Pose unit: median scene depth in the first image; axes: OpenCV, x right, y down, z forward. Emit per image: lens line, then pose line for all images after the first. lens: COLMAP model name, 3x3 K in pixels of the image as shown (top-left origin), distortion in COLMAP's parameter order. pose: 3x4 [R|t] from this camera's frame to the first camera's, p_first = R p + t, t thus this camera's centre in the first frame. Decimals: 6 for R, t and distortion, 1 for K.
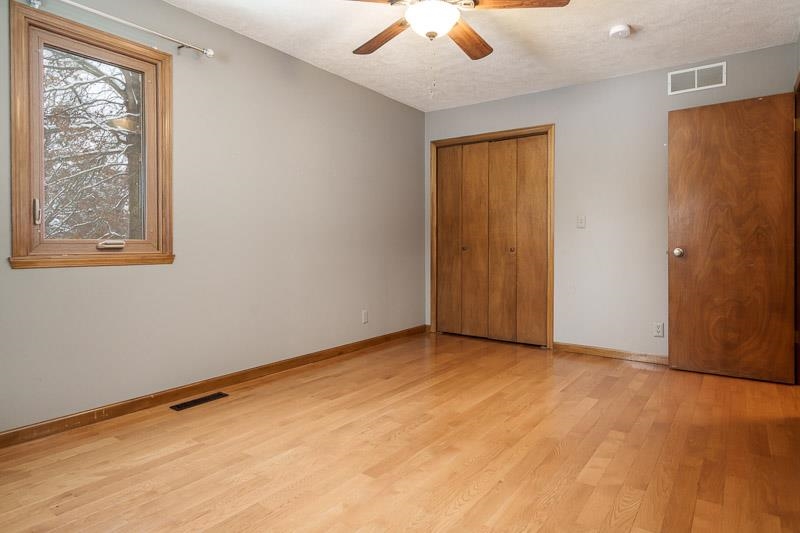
lens RADIAL K [[468.1, 0, 399.9], [0, 468.1, 253.6], [0, 0, 1]] dist [0.001583, -0.000306]
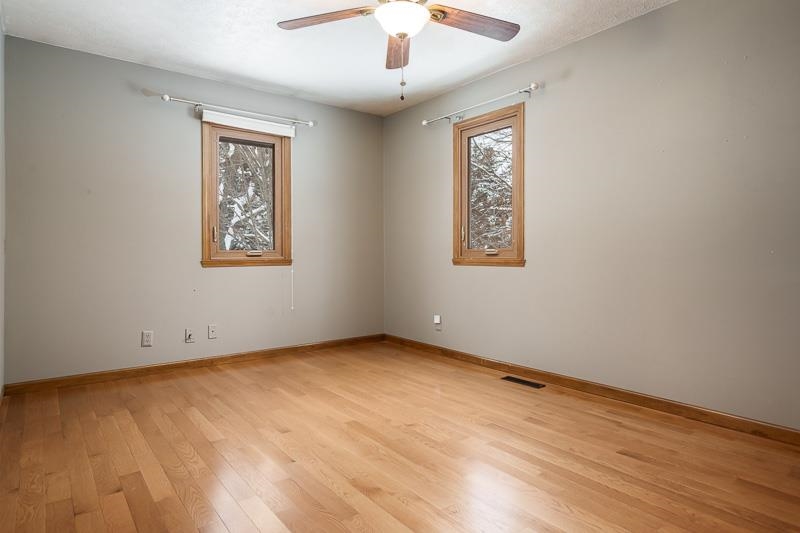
lens RADIAL K [[468.1, 0, 399.9], [0, 468.1, 253.6], [0, 0, 1]] dist [0.001583, -0.000306]
pose [[-0.285914, 0.001223, -0.958254, 0.832698], [-0.011550, 0.999922, 0.004722, -0.016318], [0.958186, 0.012418, -0.285878, 1.061369]]
